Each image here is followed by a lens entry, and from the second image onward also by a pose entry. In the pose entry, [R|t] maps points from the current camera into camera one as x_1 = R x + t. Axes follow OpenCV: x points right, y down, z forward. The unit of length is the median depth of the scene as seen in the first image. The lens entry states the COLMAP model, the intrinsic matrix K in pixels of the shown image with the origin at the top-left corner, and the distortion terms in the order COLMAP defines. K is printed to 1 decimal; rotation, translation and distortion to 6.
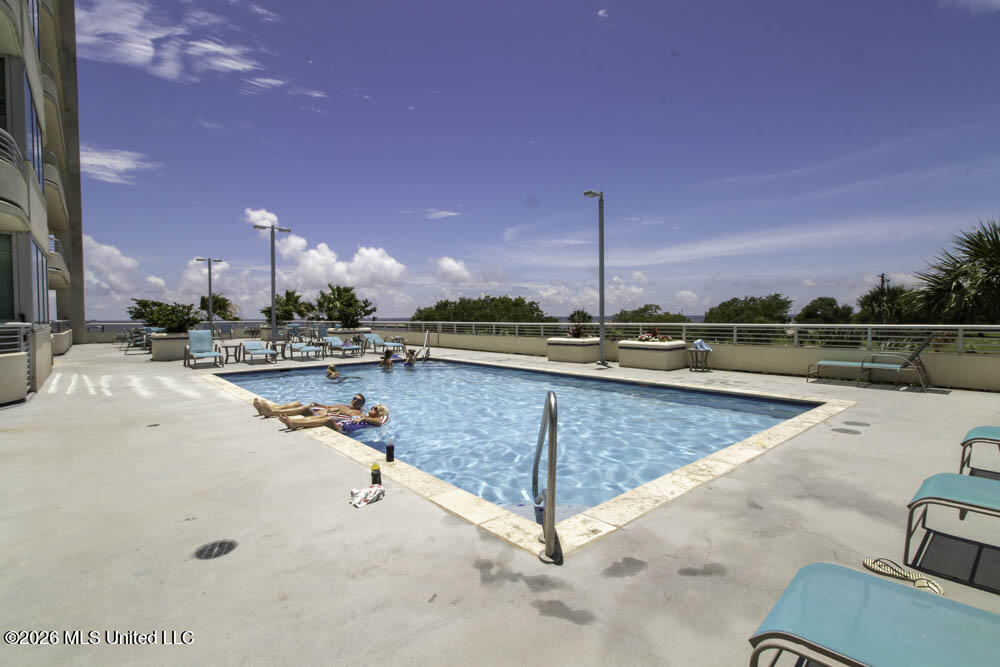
lens RADIAL K [[461.1, 0, 500.0], [0, 461.1, 333.5], [0, 0, 1]] dist [-0.002742, -0.000479]
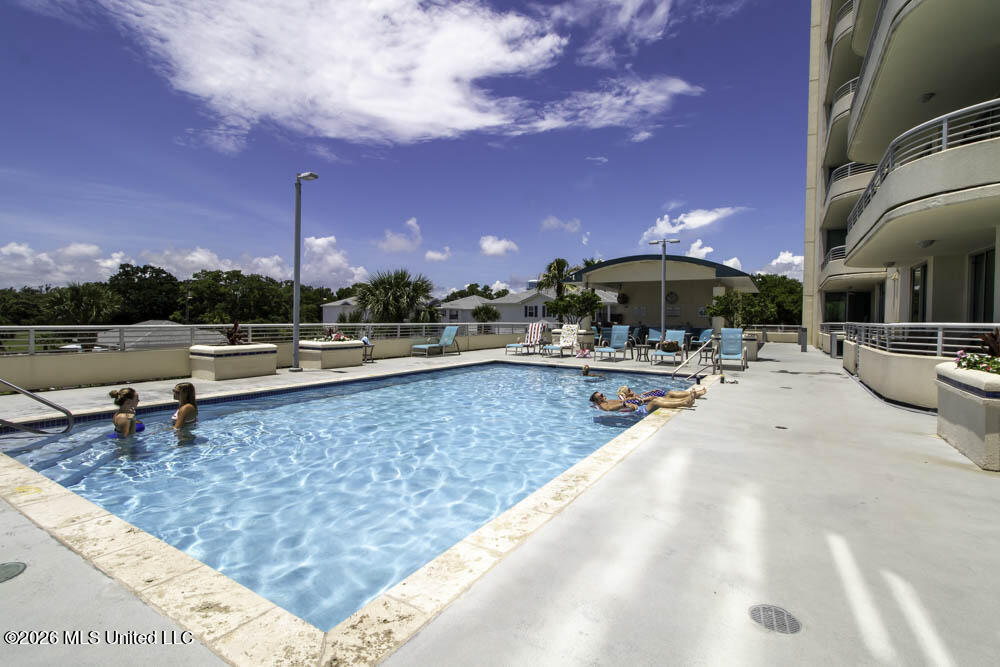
lens RADIAL K [[461.1, 0, 500.0], [0, 461.1, 333.5], [0, 0, 1]] dist [-0.002742, -0.000479]
pose [[-0.269249, -0.024476, 0.962760, -0.795803], [0.028366, 0.999042, 0.033331, -0.024924], [-0.962653, 0.036284, -0.268297, 0.938249]]
